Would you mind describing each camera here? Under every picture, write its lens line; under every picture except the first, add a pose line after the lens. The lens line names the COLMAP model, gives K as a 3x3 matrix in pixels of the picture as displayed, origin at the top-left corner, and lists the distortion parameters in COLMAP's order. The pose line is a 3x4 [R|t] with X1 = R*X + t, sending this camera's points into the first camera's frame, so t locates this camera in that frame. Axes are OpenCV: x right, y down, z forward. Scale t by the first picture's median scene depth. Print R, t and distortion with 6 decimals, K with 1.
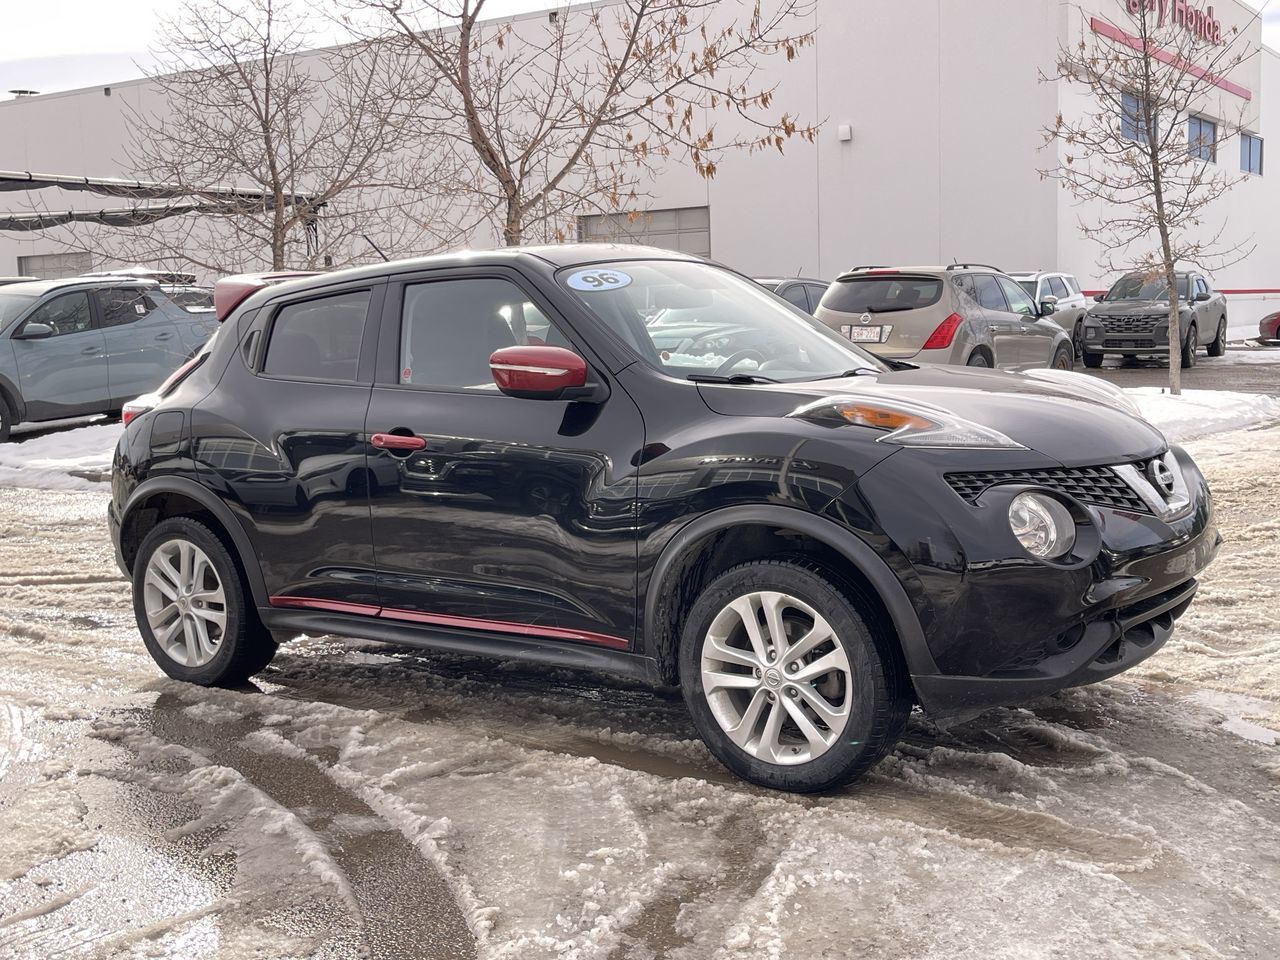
lens RADIAL K [[1481.5, 0, 654.9], [0, 1481.5, 486.9], [0, 0, 1]] dist [0.111035, -0.303769]
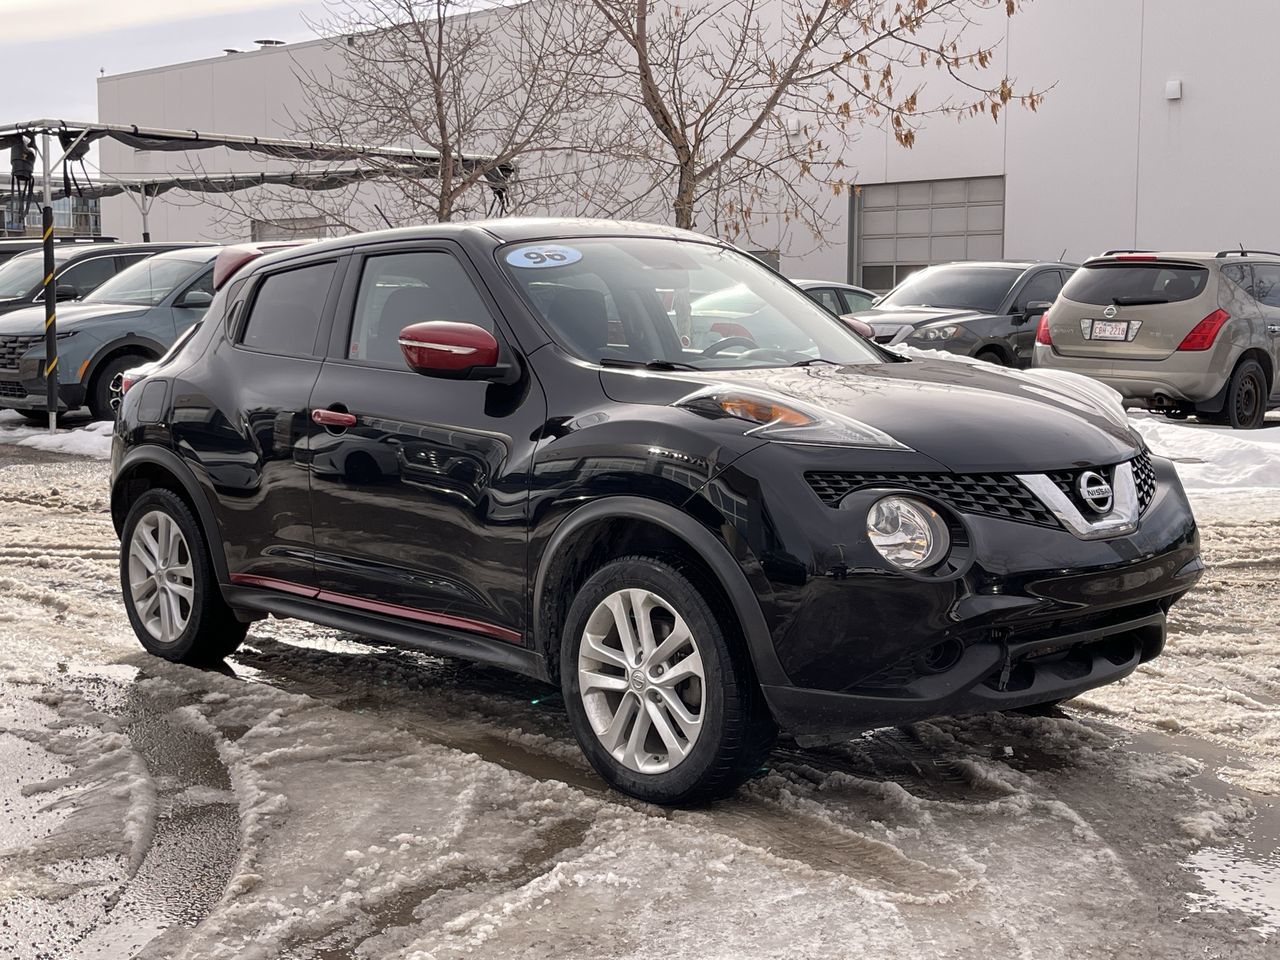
lens RADIAL K [[1734.5, 0, 634.2], [0, 1734.5, 475.6], [0, 0, 1]] dist [0.132982, -0.441864]
pose [[0.979835, 0.049125, -0.193677, 0.250654], [-0.051830, 0.998616, -0.008922, 0.007346], [0.192971, 0.018780, 0.981025, -0.078199]]
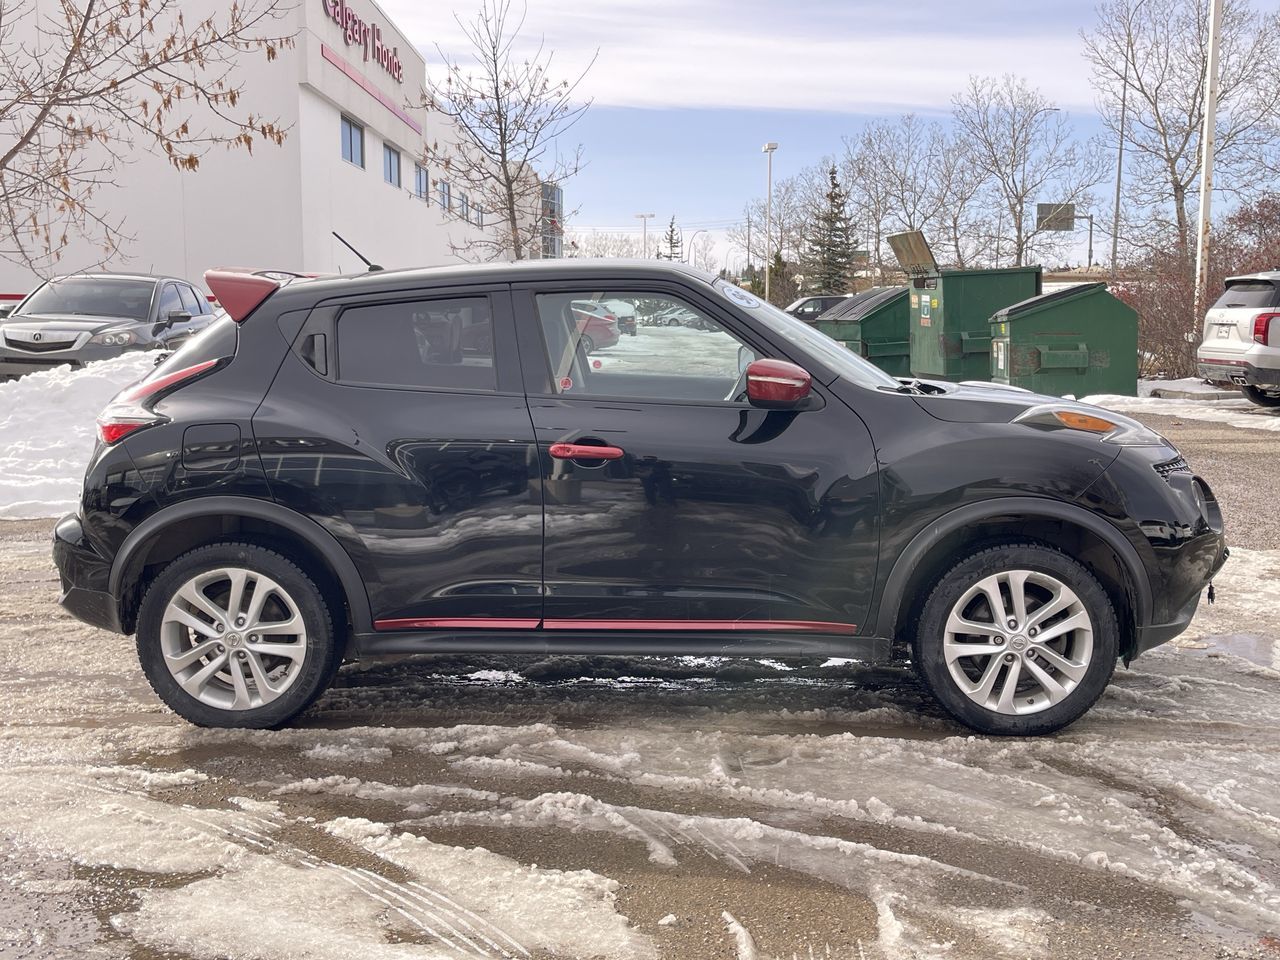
lens RADIAL K [[1404.7, 0, 652.4], [0, 1404.7, 494.0], [0, 0, 1]] dist [0.082706, -0.123880]
pose [[0.826276, -0.038756, 0.561930, -0.697527], [0.033575, 0.999245, 0.019549, -0.019546], [-0.562264, 0.002714, 0.826954, 0.201151]]
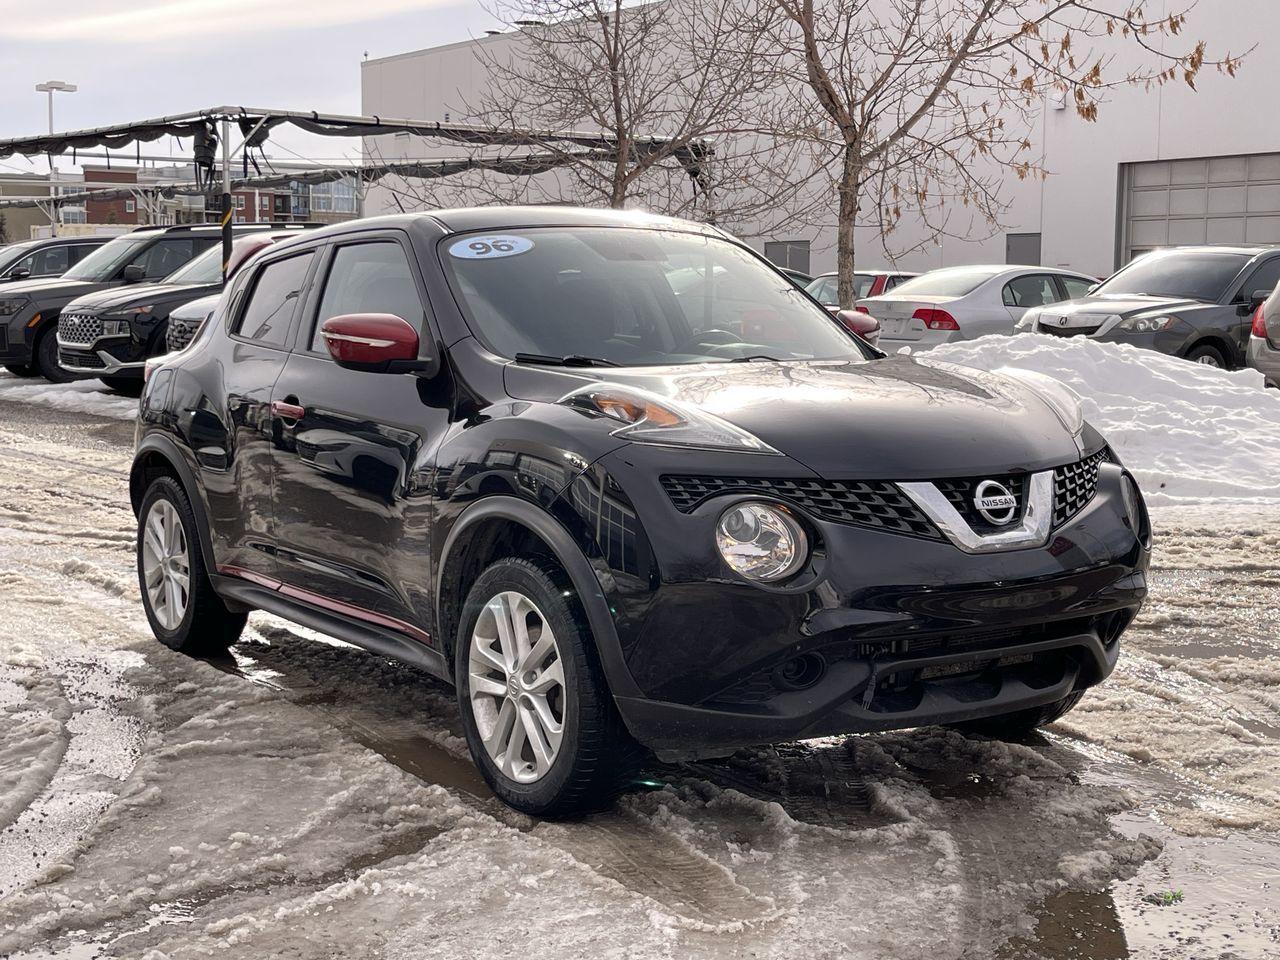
lens RADIAL K [[1796.9, 0, 640.8], [0, 1796.9, 484.3], [0, 0, 1]] dist [0.152830, -0.554249]
pose [[0.937222, 0.070854, -0.341459, 0.461002], [-0.071755, 0.997372, 0.010007, -0.011025], [0.341271, 0.015123, 0.939843, -0.018332]]
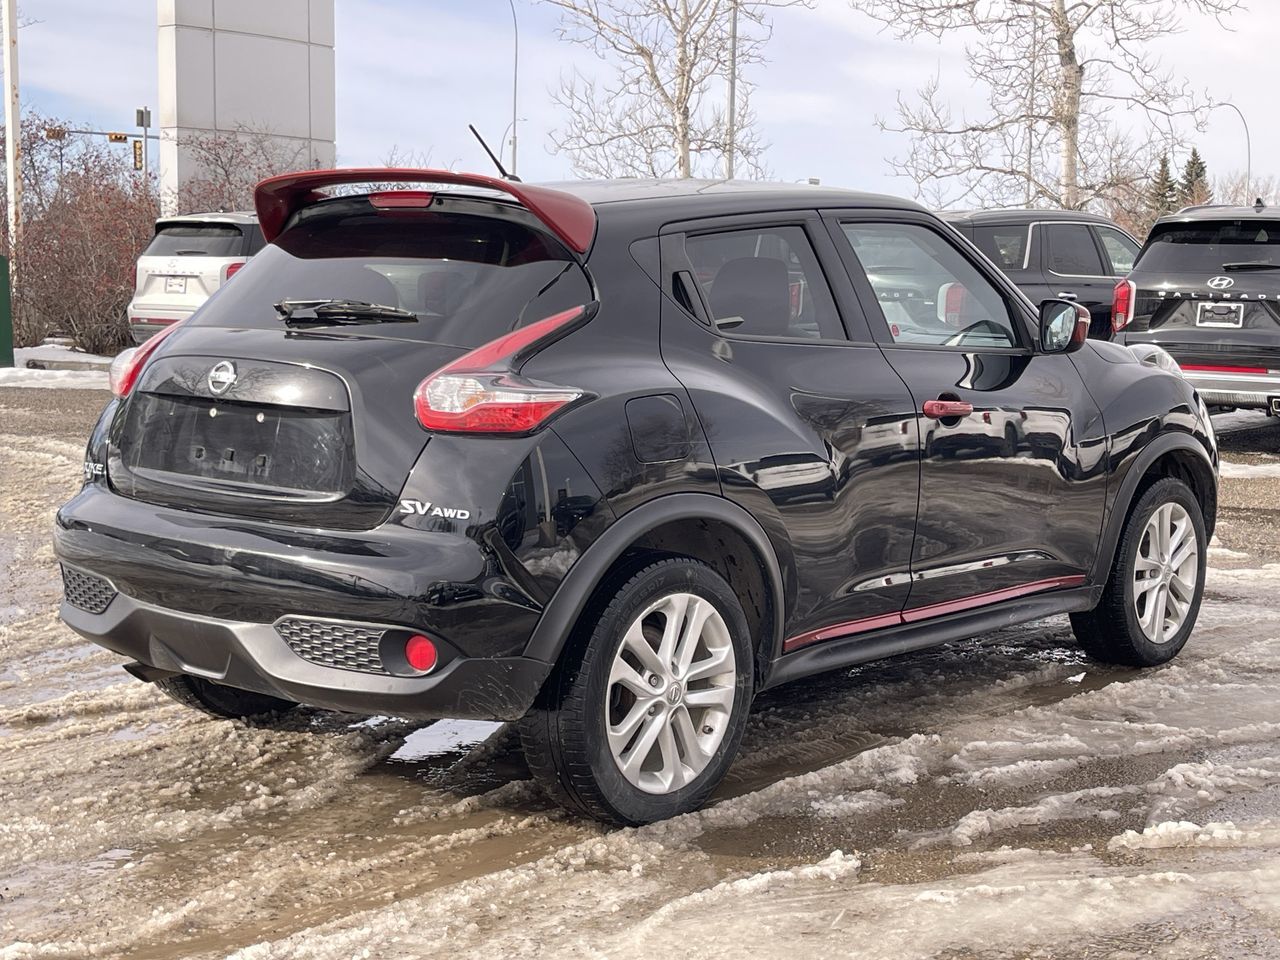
lens RADIAL K [[1886.0, 0, 653.3], [0, 1886.0, 494.9], [0, 0, 1]] dist [0.154655, -0.468163]
pose [[0.088305, -0.080829, 0.992809, -1.344065], [0.092947, 0.993022, 0.072579, -0.079723], [-0.991747, 0.085870, 0.095202, 1.115161]]
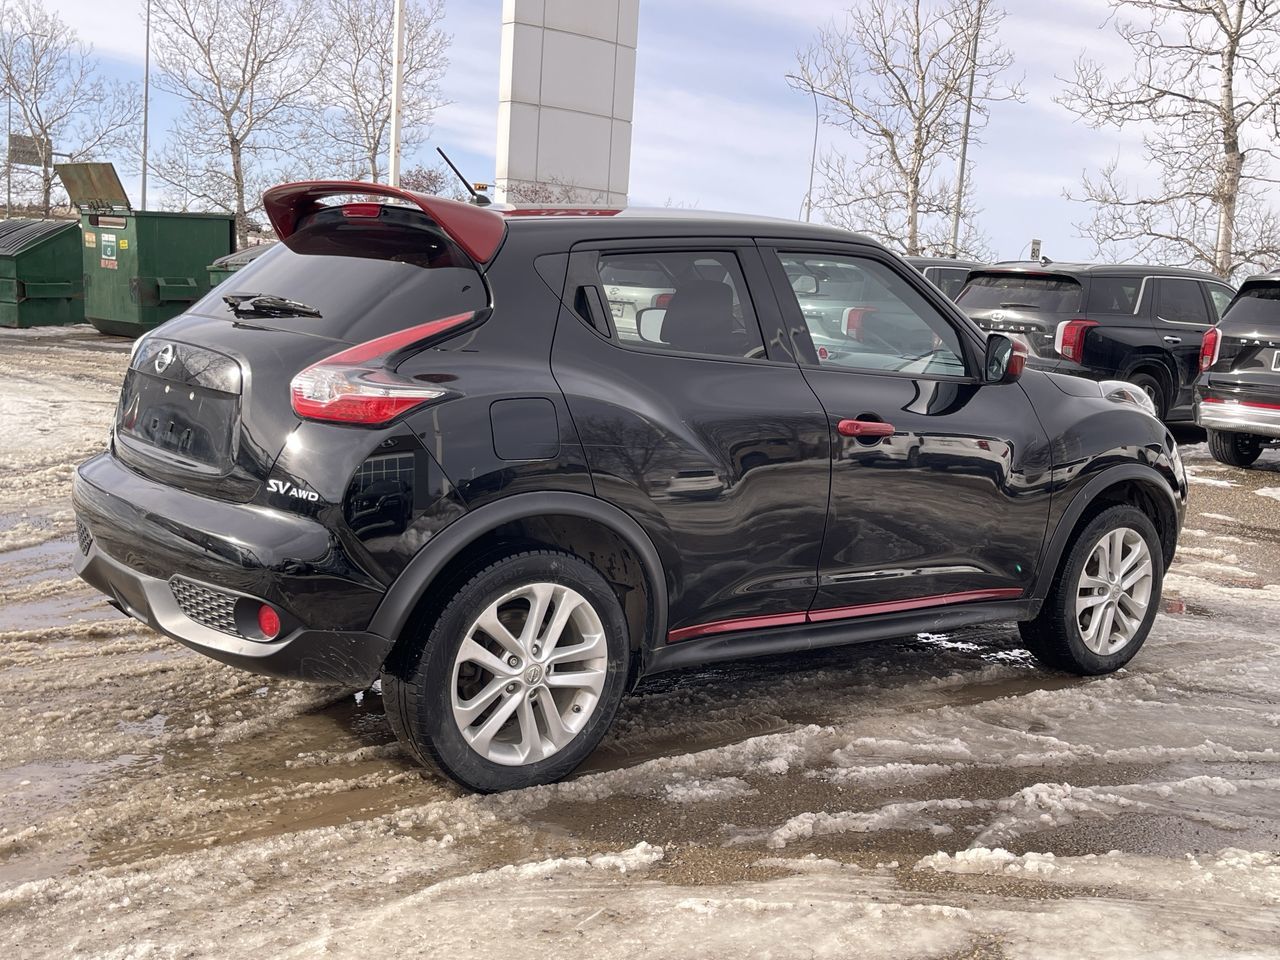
lens RADIAL K [[1404.7, 0, 652.4], [0, 1404.7, 494.0], [0, 0, 1]] dist [0.082706, -0.123880]
pose [[0.270733, -0.085653, 0.958836, -1.108984], [0.033216, 0.996272, 0.079618, -0.066919], [-0.962081, 0.010294, 0.272568, 0.926459]]
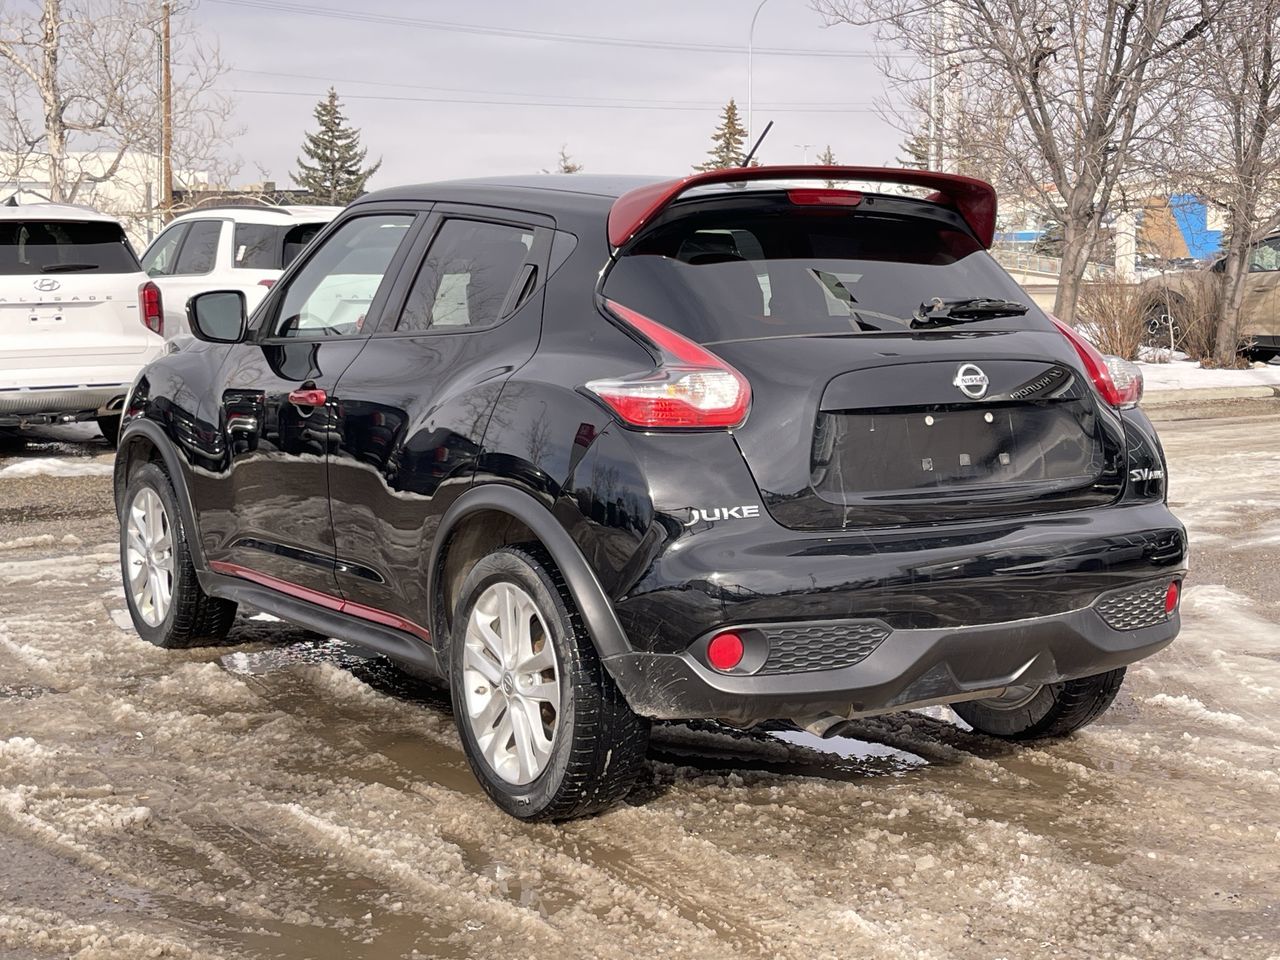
lens RADIAL K [[2003.1, 0, 666.3], [0, 2003.1, 479.9], [0, 0, 1]] dist [0.169339, -0.680324]
pose [[-0.932215, 0.002592, 0.361896, -0.612262], [0.077521, 0.978195, 0.192680, -0.247434], [-0.353505, 0.207674, -0.912089, 2.409904]]
